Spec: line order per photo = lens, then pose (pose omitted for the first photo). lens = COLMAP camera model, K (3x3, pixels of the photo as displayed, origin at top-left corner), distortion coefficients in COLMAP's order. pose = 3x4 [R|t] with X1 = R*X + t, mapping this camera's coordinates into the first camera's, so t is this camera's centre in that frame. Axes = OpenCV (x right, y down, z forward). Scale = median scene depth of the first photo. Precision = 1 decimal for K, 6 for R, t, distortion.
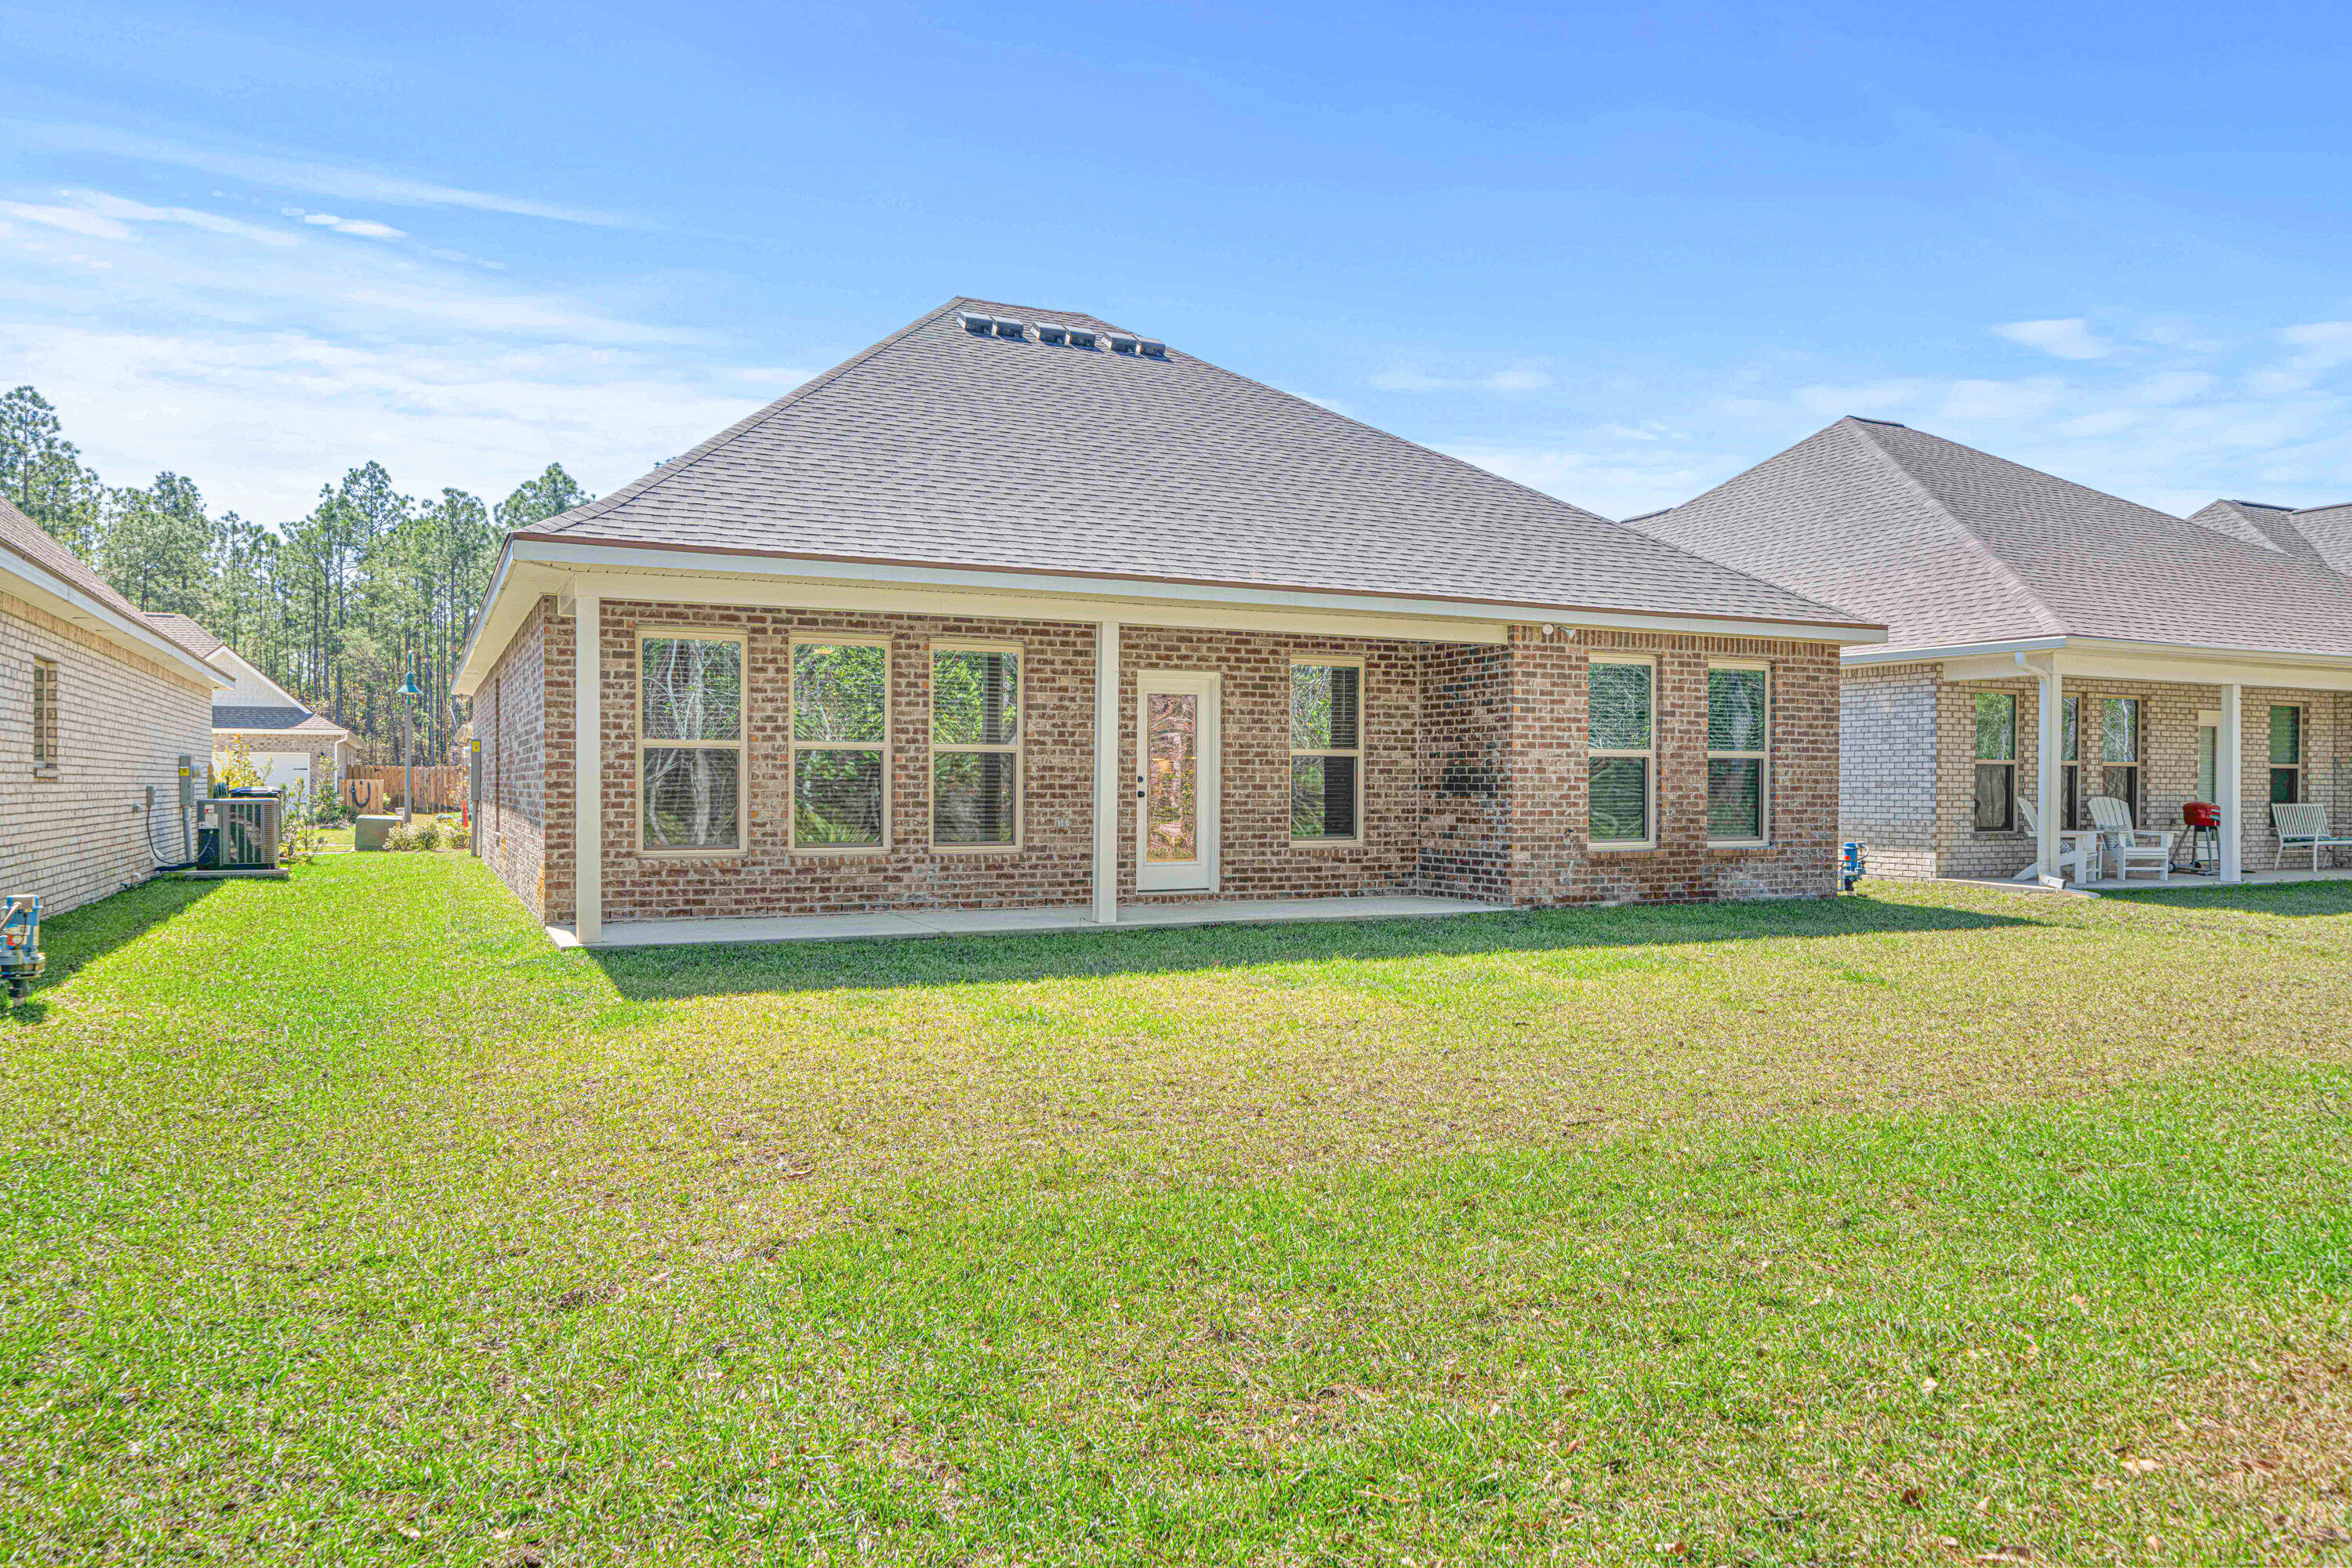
lens RADIAL K [[1585.0, 0, 1176.0], [0, 1585.0, 784.0], [0, 0, 1]] dist [-0.002578, 0.002845]
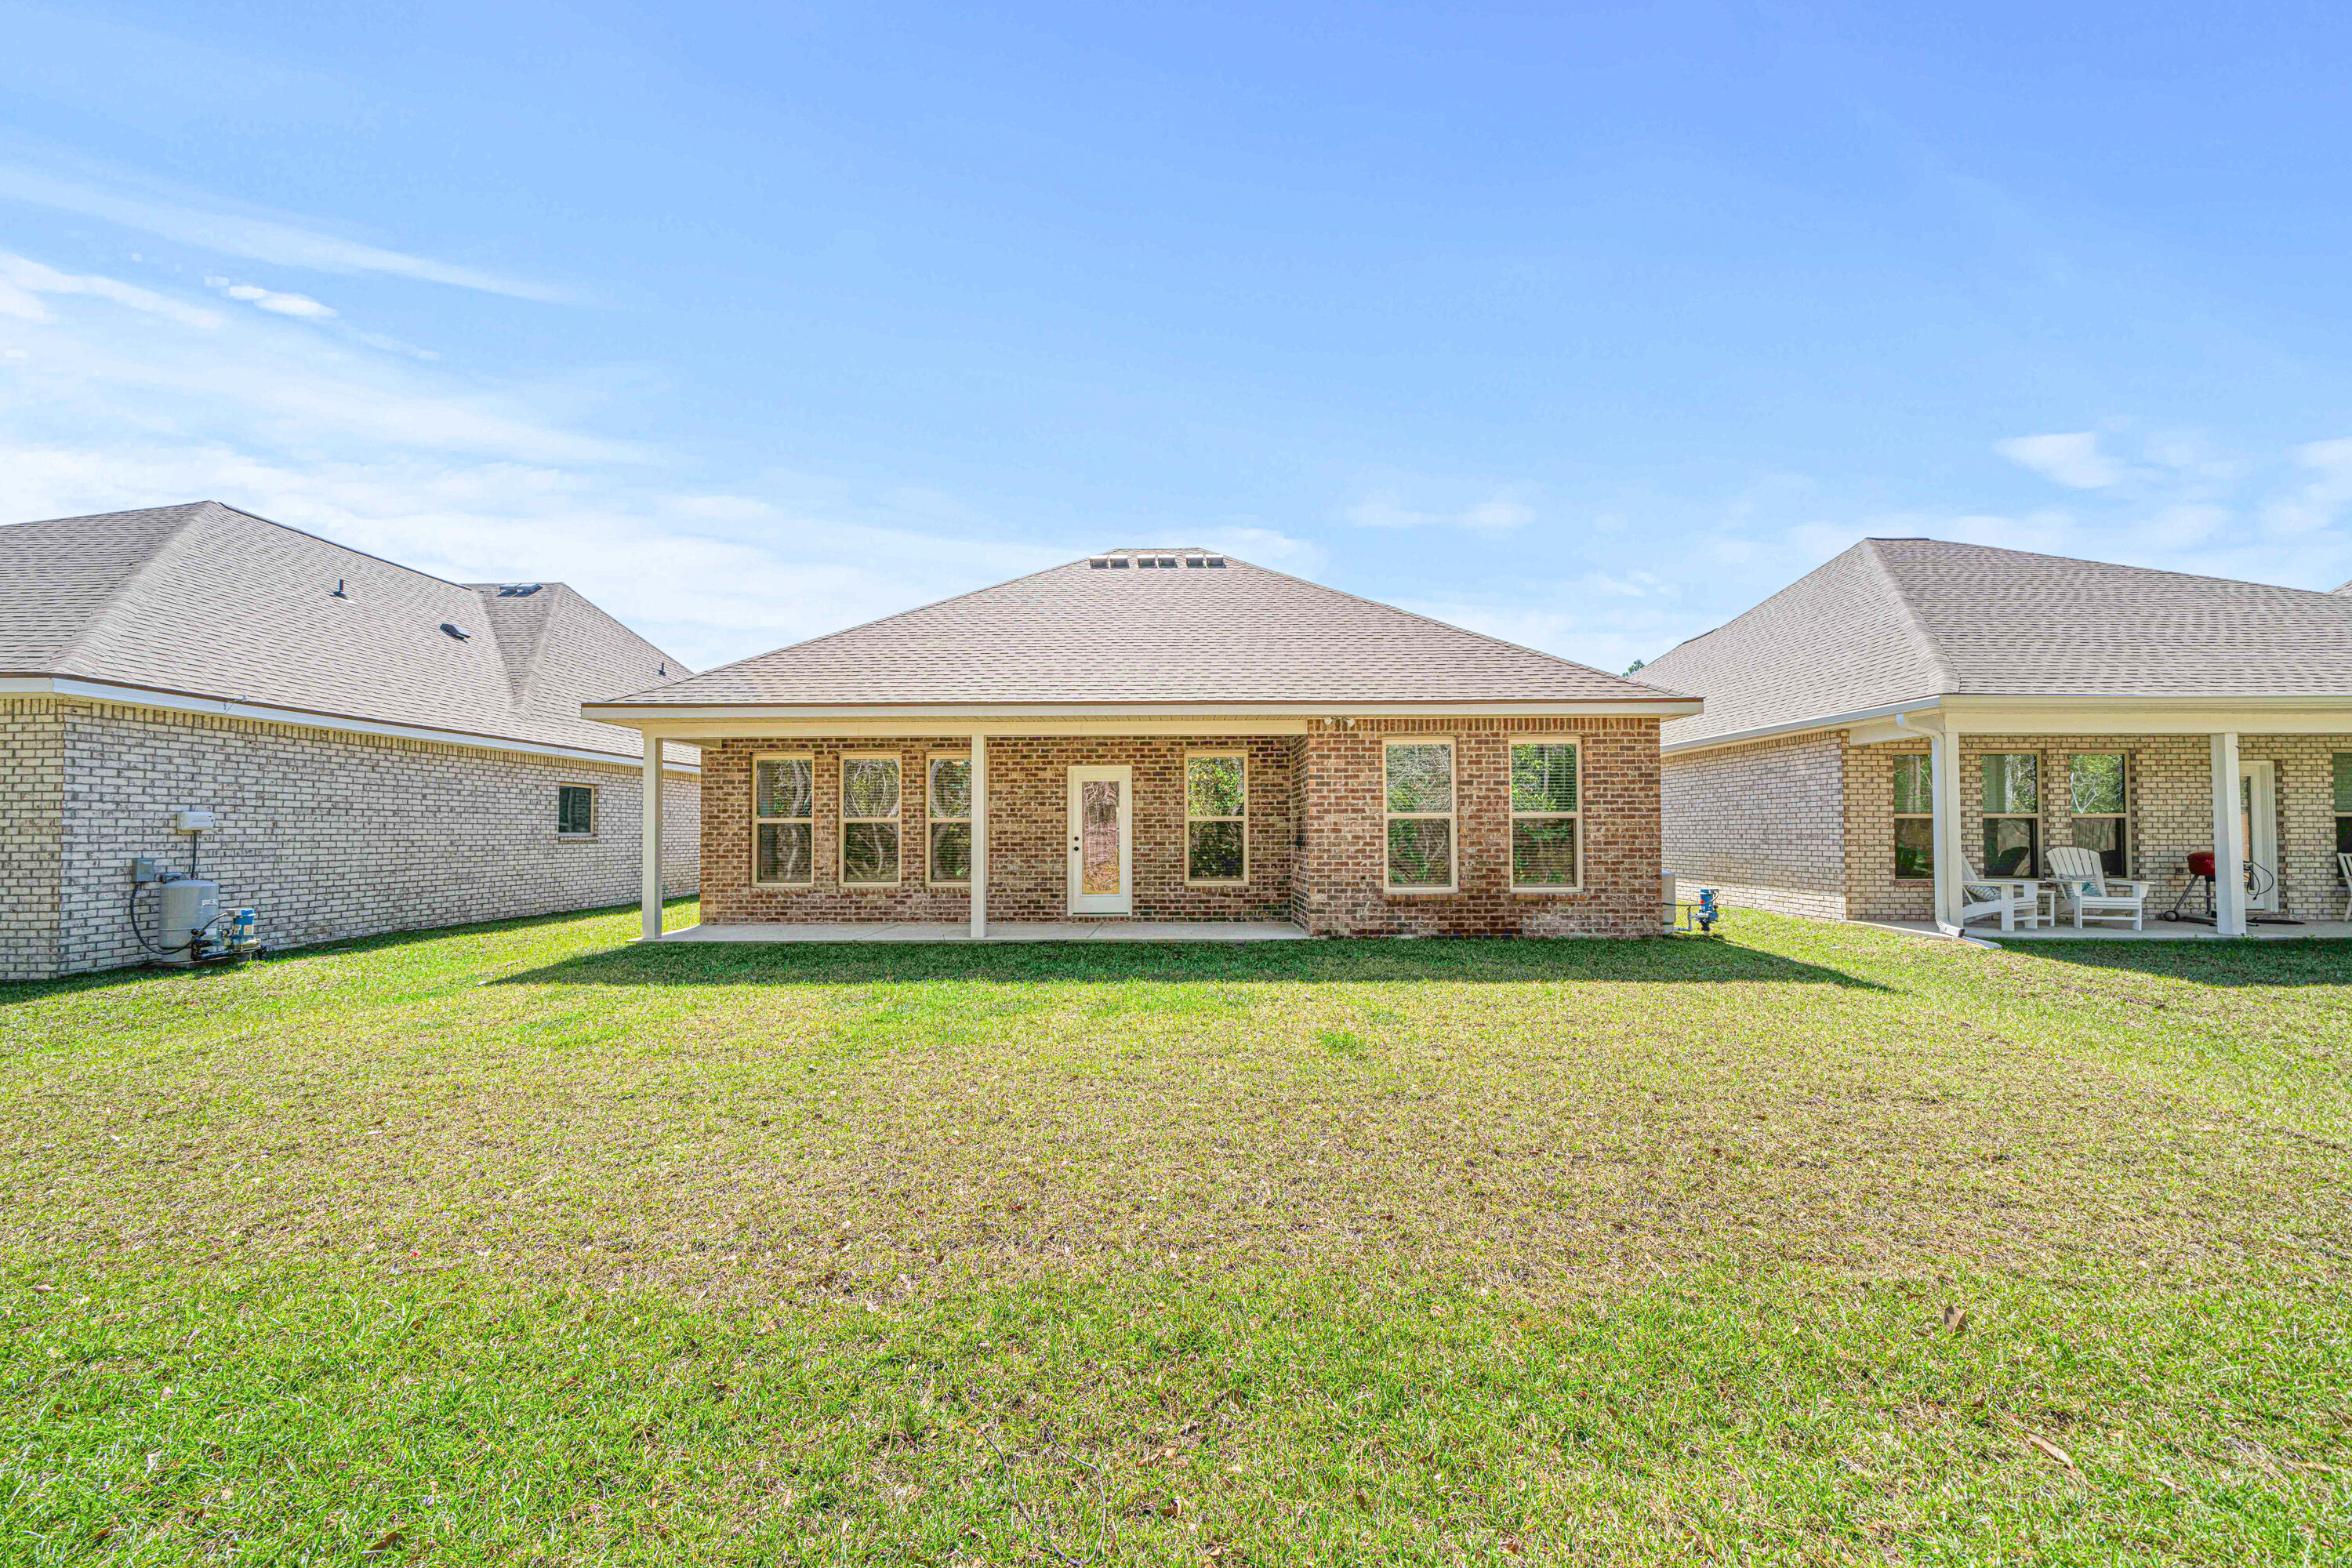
lens RADIAL K [[836.1, 0, 1176.0], [0, 836.1, 820.0], [0, 0, 1]] dist [-0.001055, -0.000169]
pose [[0.897685, -0.013649, -0.440426, 0.388480], [0.007248, 0.999842, -0.016213, -0.006826], [0.440578, 0.011362, 0.897643, 0.315076]]
